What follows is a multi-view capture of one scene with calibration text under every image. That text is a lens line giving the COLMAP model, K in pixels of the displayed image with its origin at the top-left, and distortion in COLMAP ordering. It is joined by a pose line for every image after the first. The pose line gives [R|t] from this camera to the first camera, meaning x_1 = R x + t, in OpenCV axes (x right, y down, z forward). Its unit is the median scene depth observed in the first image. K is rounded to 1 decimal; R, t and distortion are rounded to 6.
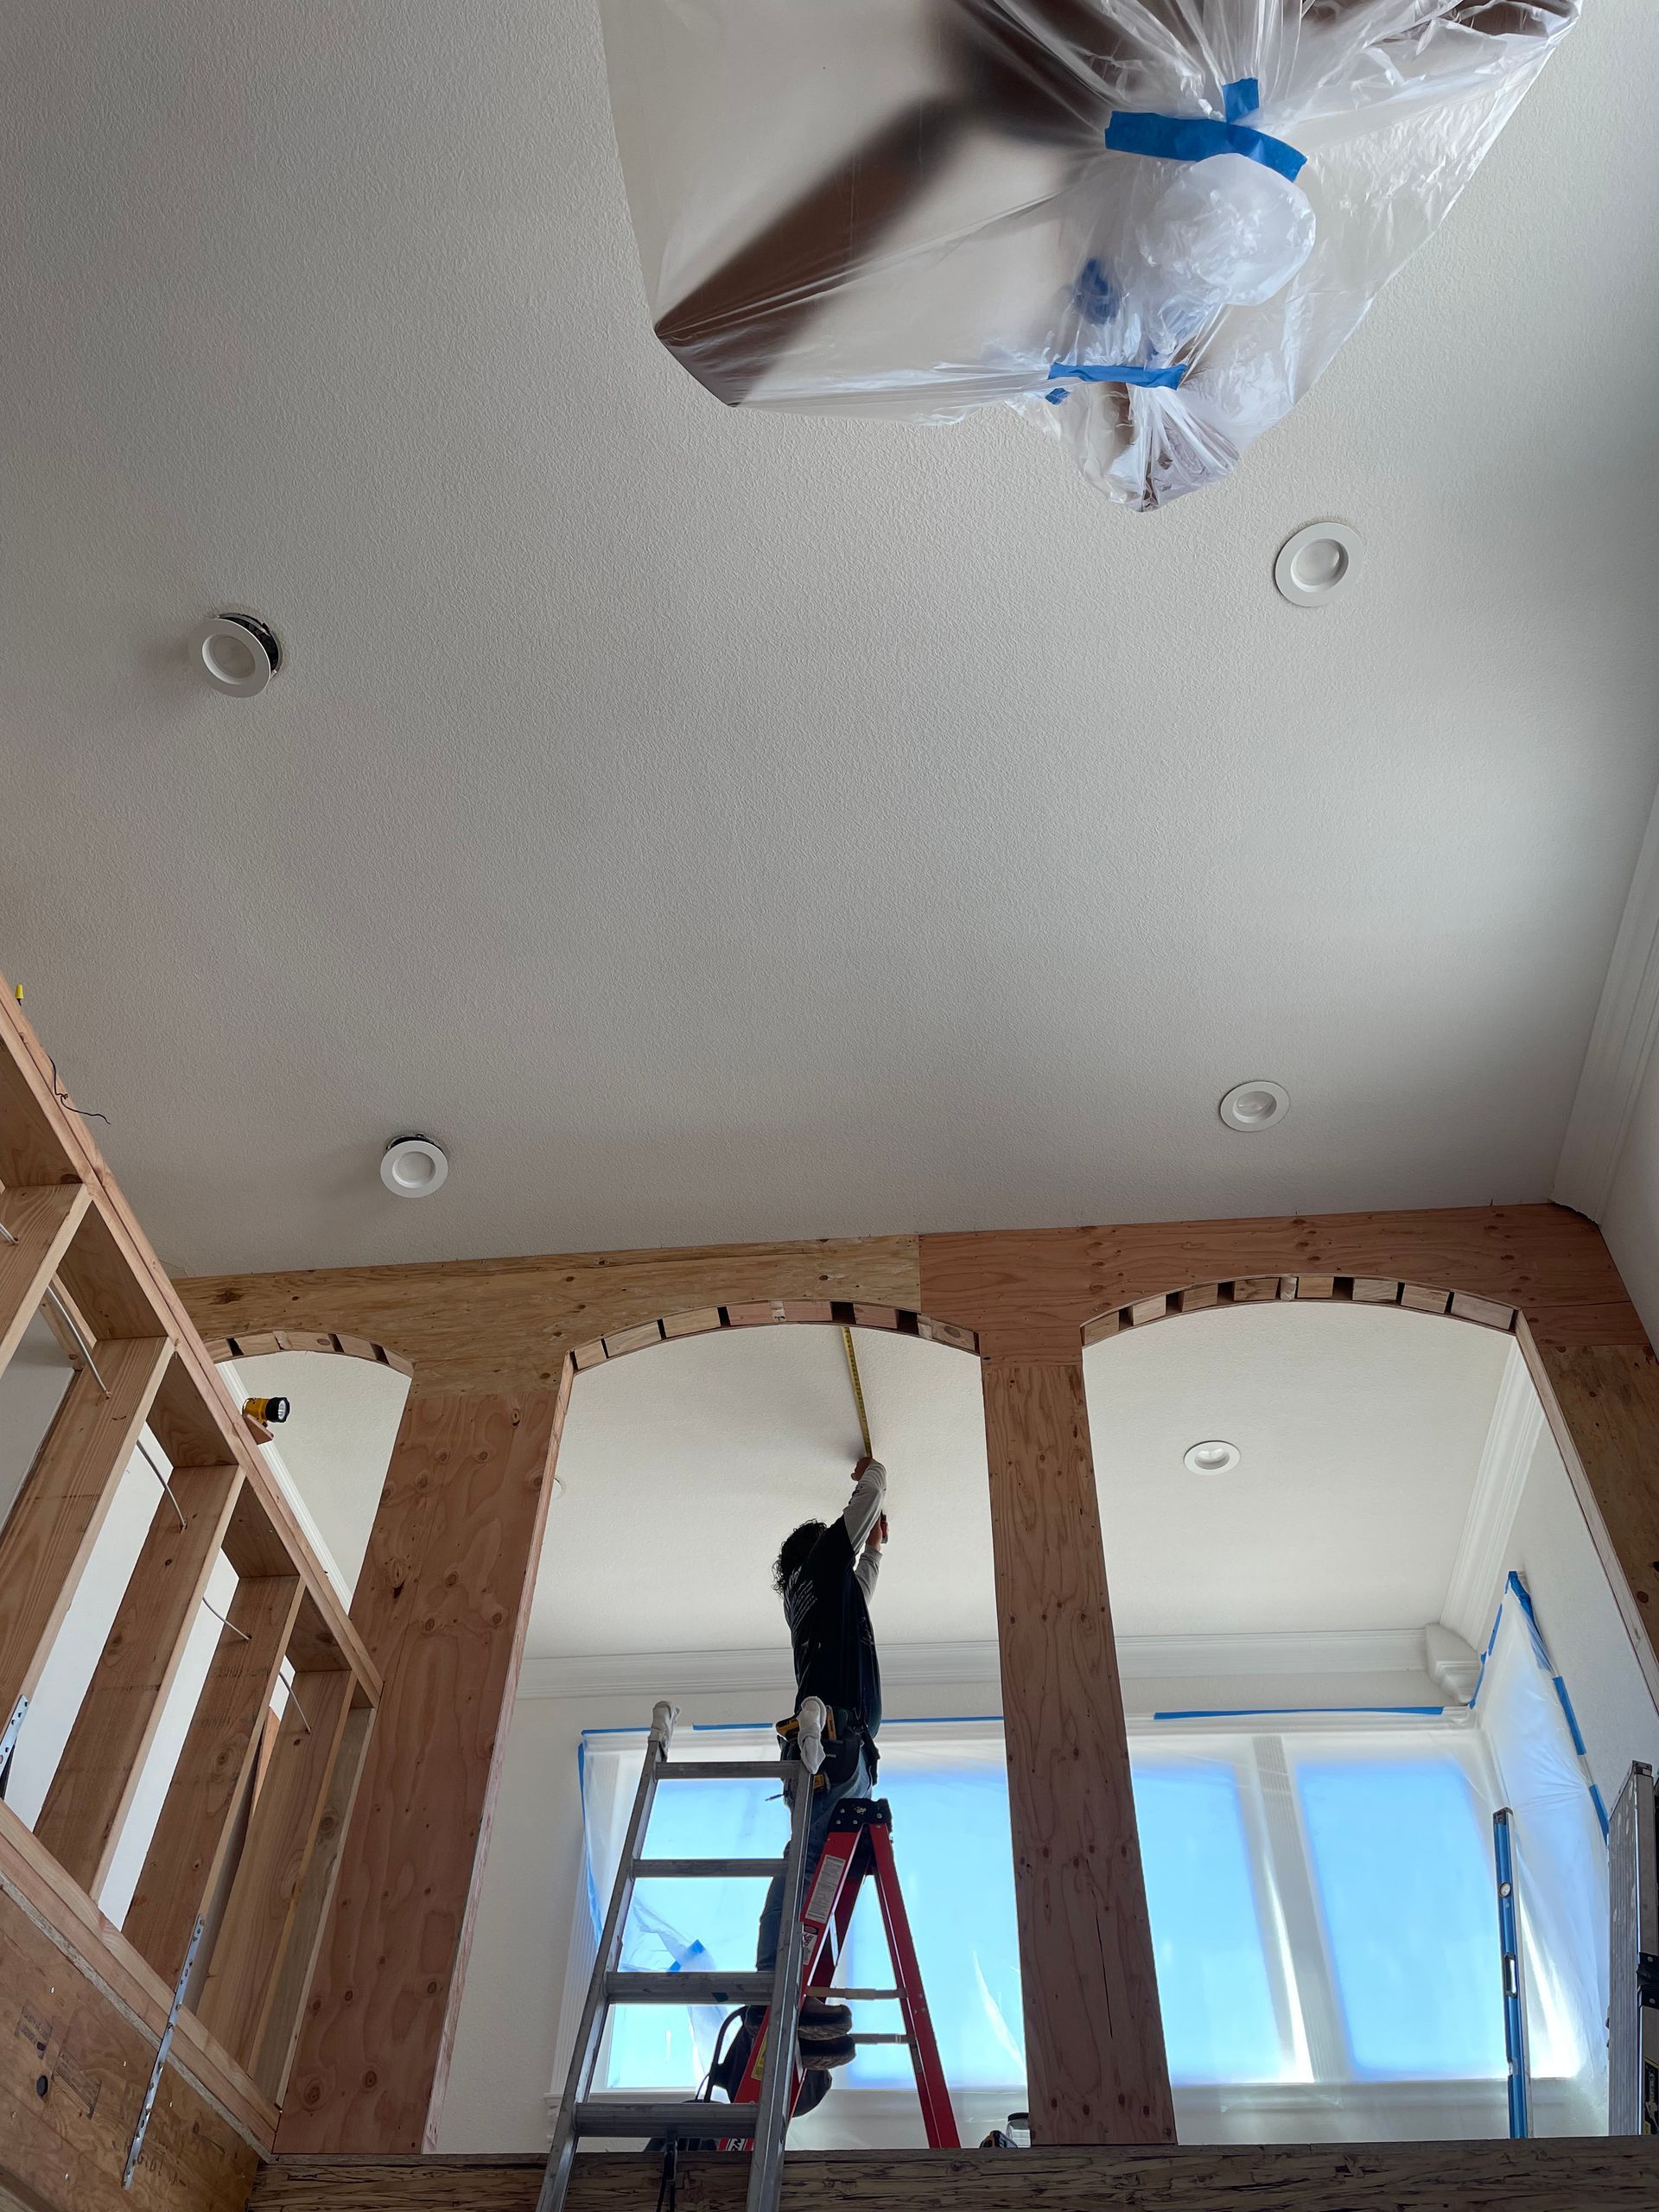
lens RADIAL K [[1664.5, 0, 827.3], [0, 1664.5, 1098.2], [0, 0, 1]] dist [0.052344, -0.063360]
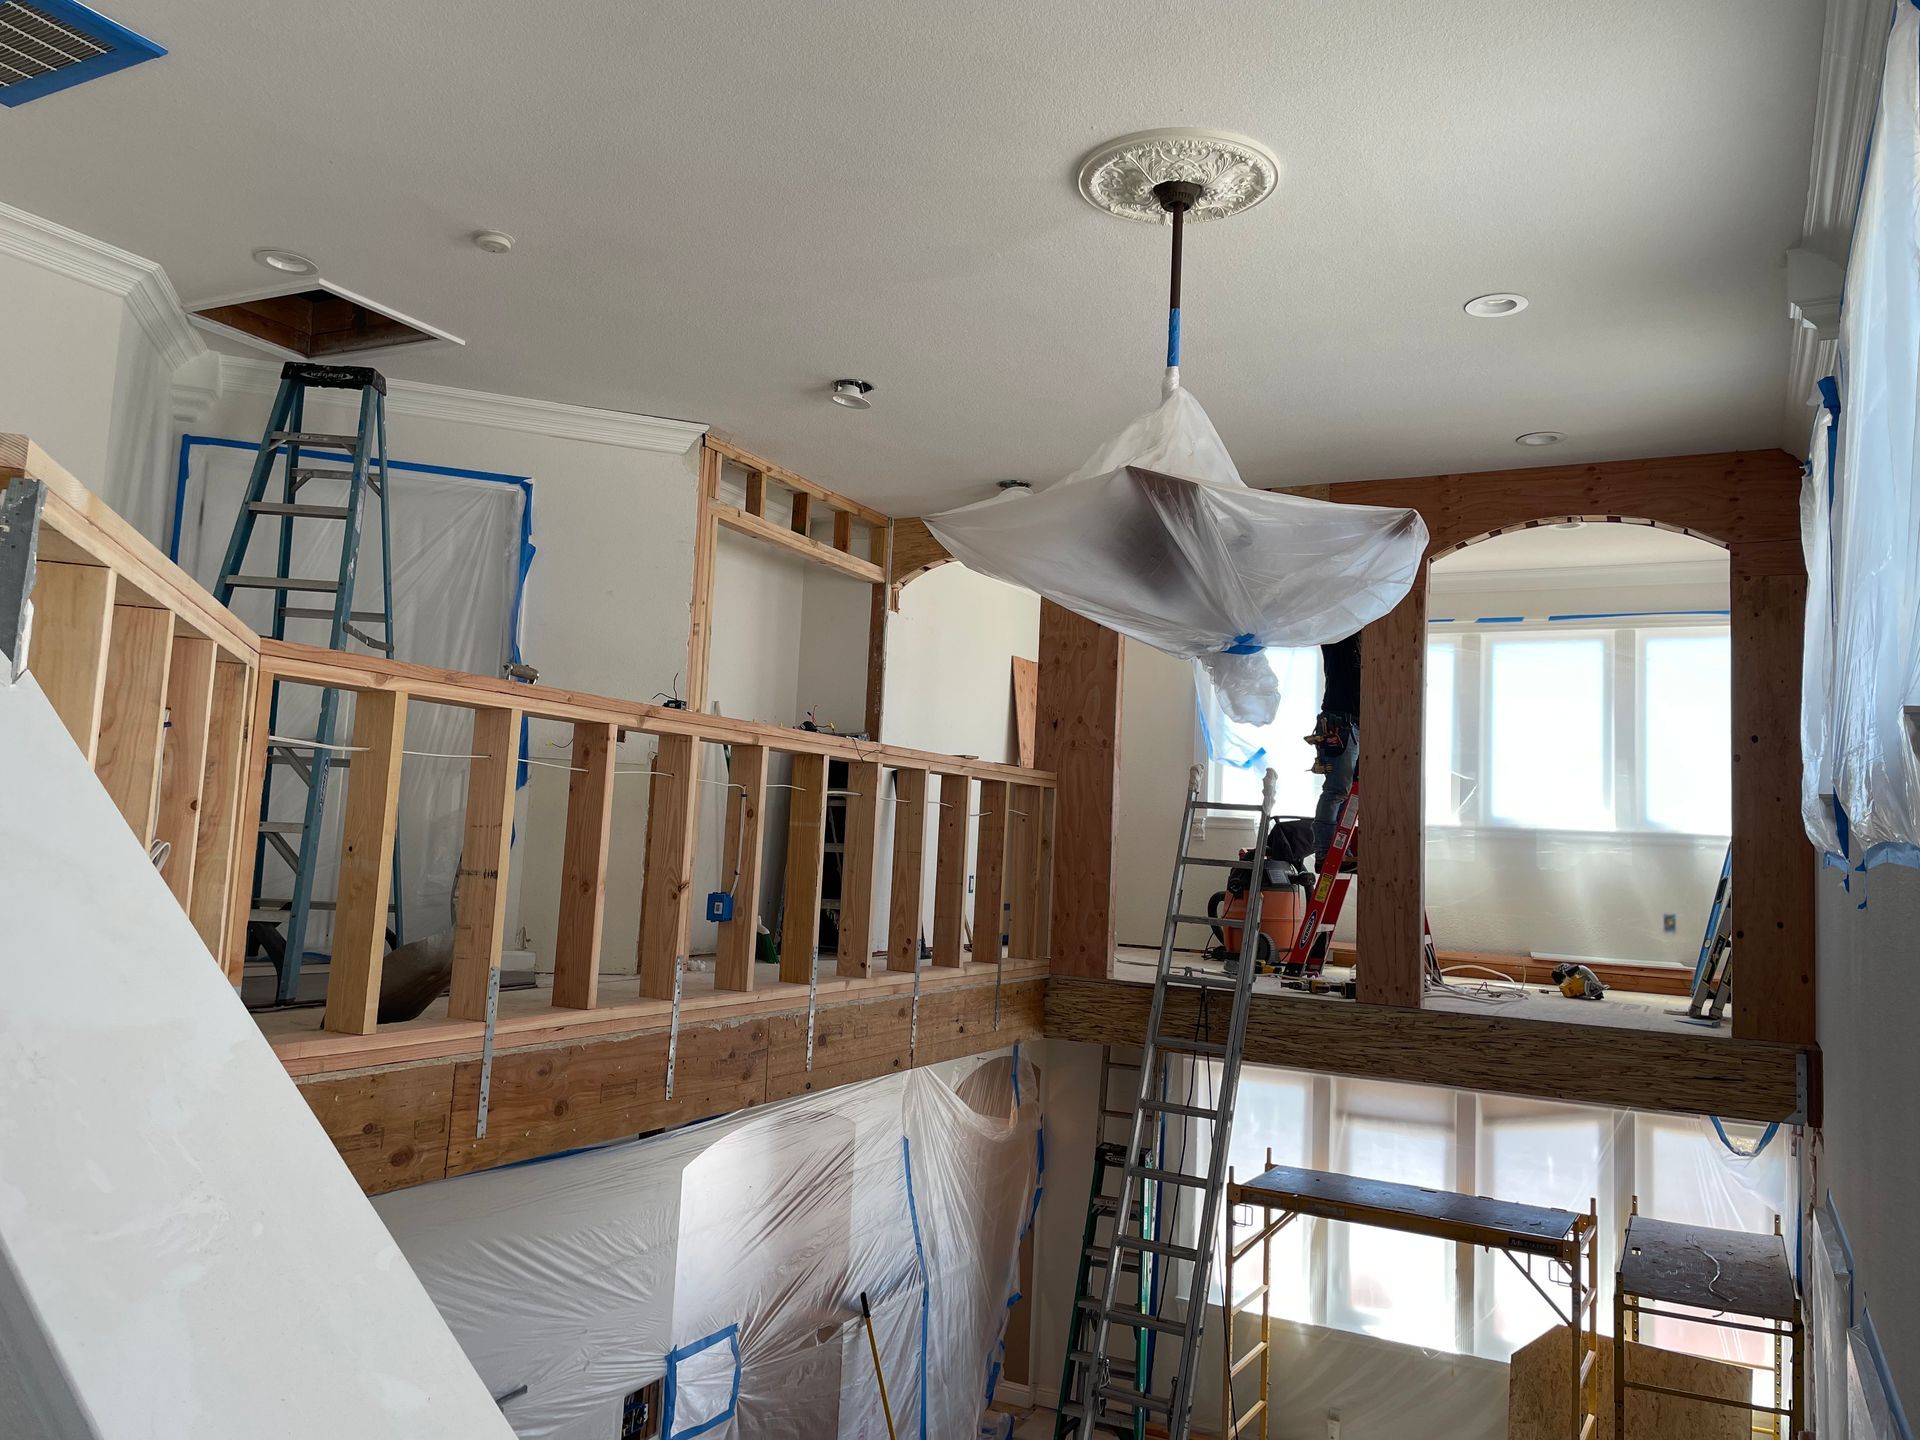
lens RADIAL K [[1444.7, 0, 951.1], [0, 1444.7, 721.1], [0, 0, 1]] dist [0.052344, -0.063360]
pose [[0.928298, -0.010717, -0.371683, 0.291852], [0.259042, 0.735750, 0.625755, -0.890129], [0.266759, -0.677168, 0.685771, -0.228749]]
